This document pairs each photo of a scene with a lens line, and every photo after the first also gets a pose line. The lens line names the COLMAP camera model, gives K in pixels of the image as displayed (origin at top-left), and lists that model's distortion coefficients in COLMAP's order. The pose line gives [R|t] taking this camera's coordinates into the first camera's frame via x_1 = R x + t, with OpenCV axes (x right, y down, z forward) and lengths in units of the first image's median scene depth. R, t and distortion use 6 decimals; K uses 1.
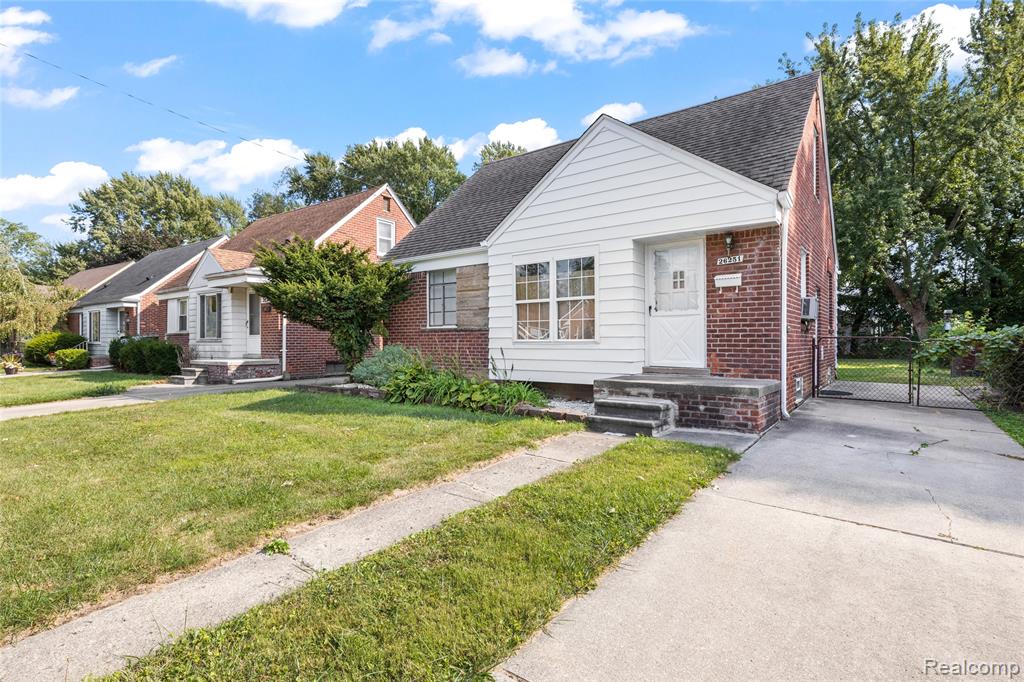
lens RADIAL K [[477.0, 0, 508.7], [0, 477.0, 340.2], [0, 0, 1]] dist [0.004881, 0.000109]
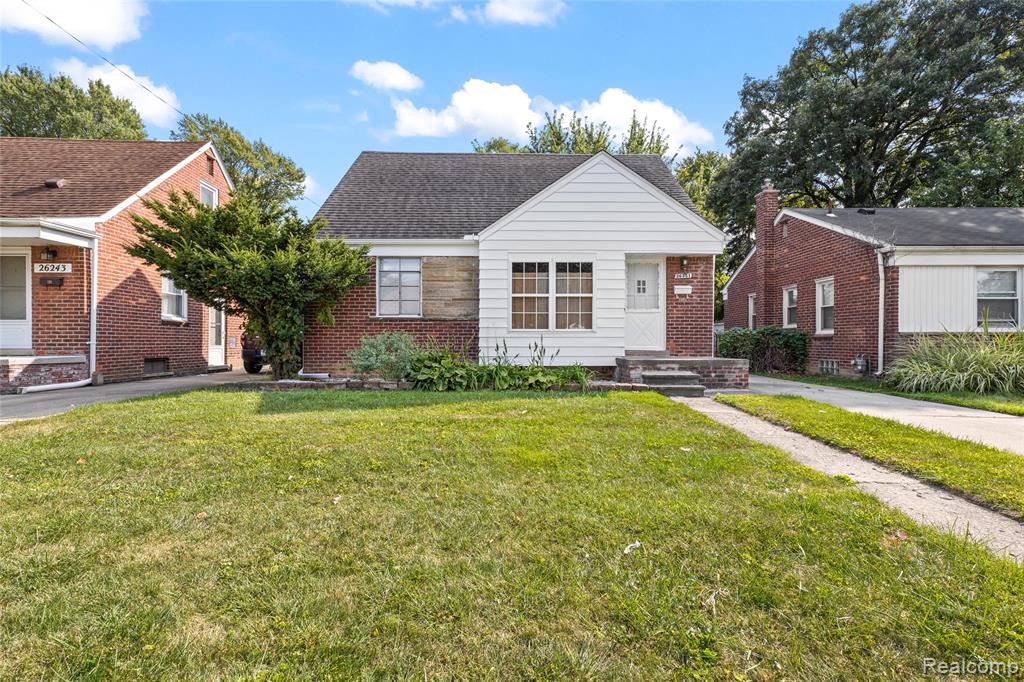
lens RADIAL K [[432.1, 0, 514.1], [0, 432.1, 341.9], [0, 0, 1]] dist [-0.000643, 0.000944]
pose [[0.802088, 0.002596, 0.597200, -0.611893], [-0.004360, 0.999989, 0.001509, 0.028215], [-0.597190, -0.003814, 0.802091, 0.208895]]
